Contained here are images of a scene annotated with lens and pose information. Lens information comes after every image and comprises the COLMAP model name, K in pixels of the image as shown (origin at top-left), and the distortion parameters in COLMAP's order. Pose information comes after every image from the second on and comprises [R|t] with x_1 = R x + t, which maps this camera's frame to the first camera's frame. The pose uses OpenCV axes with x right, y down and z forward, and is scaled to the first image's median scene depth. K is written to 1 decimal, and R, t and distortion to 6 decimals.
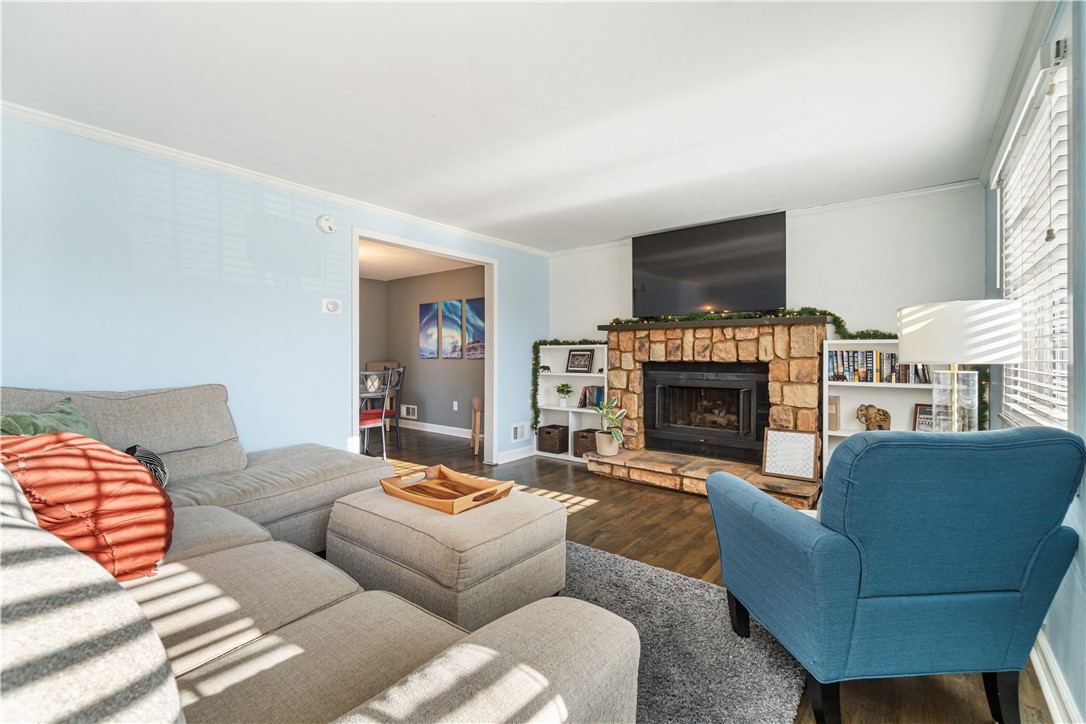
lens RADIAL K [[472.7, 0, 542.1], [0, 472.7, 363.3], [0, 0, 1]] dist [-0.001354, -0.000003]
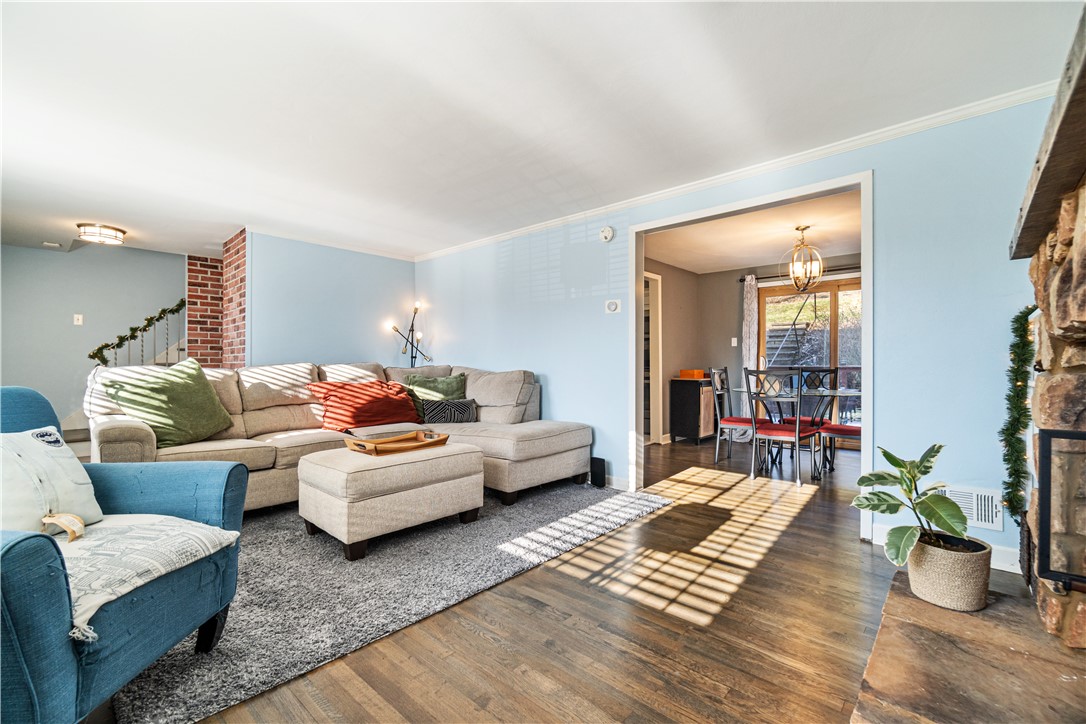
lens RADIAL K [[472.7, 0, 542.1], [0, 472.7, 363.3], [0, 0, 1]] dist [-0.001354, -0.000003]
pose [[-0.068694, -0.010043, -0.997587, 0.355828], [-0.019177, 0.999778, -0.008745, 0.013866], [0.997453, 0.018530, -0.068871, 0.488931]]
